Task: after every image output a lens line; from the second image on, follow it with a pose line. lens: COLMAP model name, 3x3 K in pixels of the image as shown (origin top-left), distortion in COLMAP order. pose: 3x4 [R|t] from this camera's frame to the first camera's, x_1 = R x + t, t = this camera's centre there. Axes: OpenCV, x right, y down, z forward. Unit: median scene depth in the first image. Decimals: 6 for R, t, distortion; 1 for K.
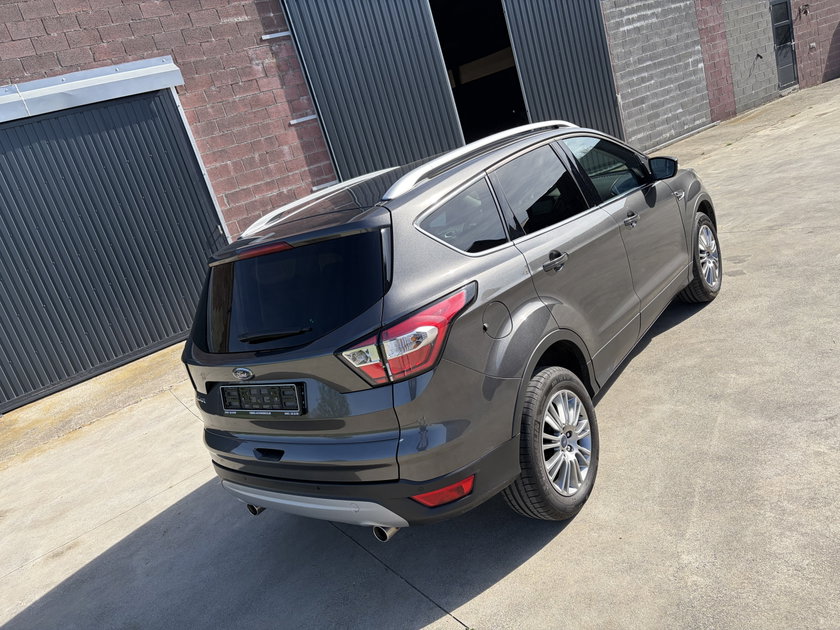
lens RADIAL K [[634.3, 0, 412.6], [0, 634.3, 312.6], [0, 0, 1]] dist [0.054886, -0.058808]
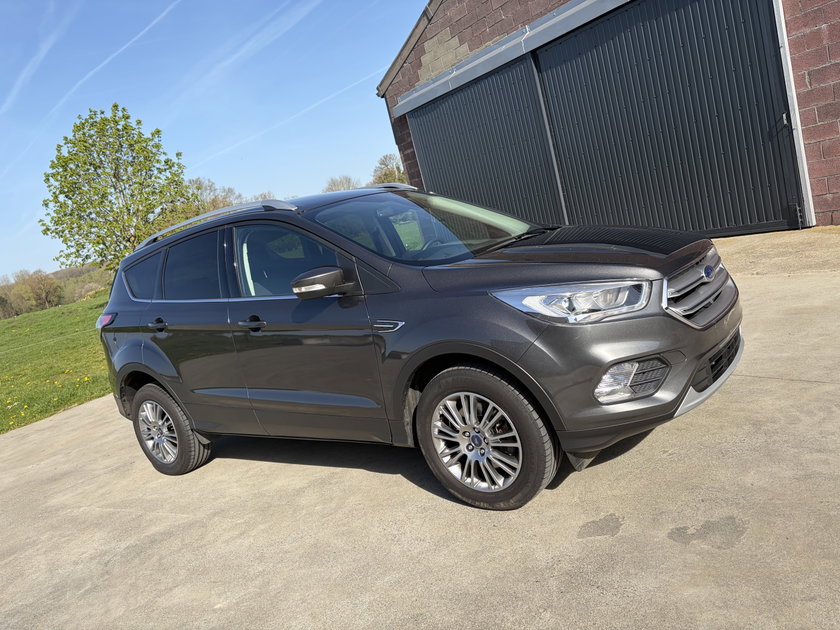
lens RADIAL K [[634.3, 0, 414.4], [0, 634.3, 308.6], [0, 0, 1]] dist [0.054886, -0.058808]
pose [[0.068105, 0.418213, -0.905792, 0.494718], [-0.033642, 0.908347, 0.416863, -0.233660], [0.997111, 0.002082, 0.075932, 0.473700]]
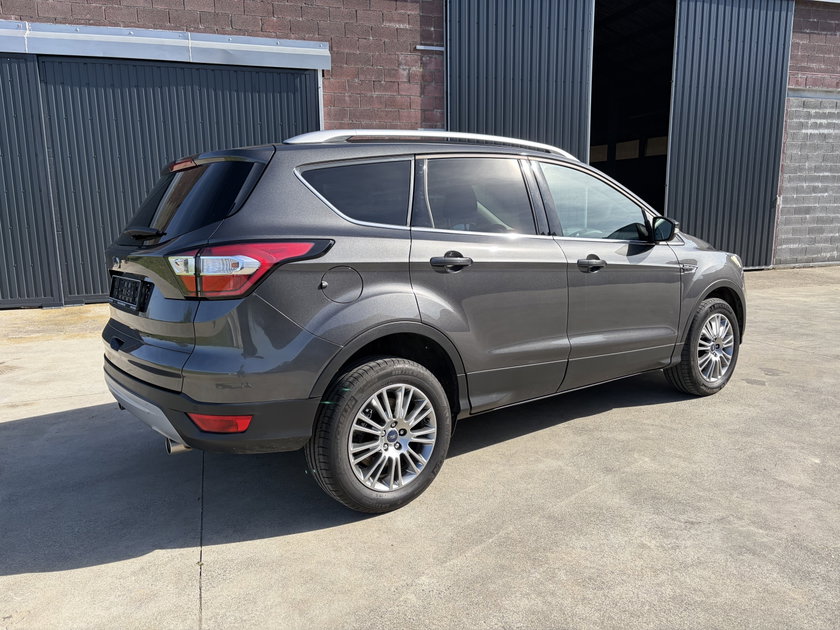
lens RADIAL K [[634.3, 0, 418.0], [0, 634.3, 307.9], [0, 0, 1]] dist [0.054886, -0.058808]
pose [[0.925971, 0.306260, -0.220866, 0.134806], [-0.320710, 0.946640, -0.031922, 0.011500], [0.199304, 0.100393, 0.974782, 0.015647]]
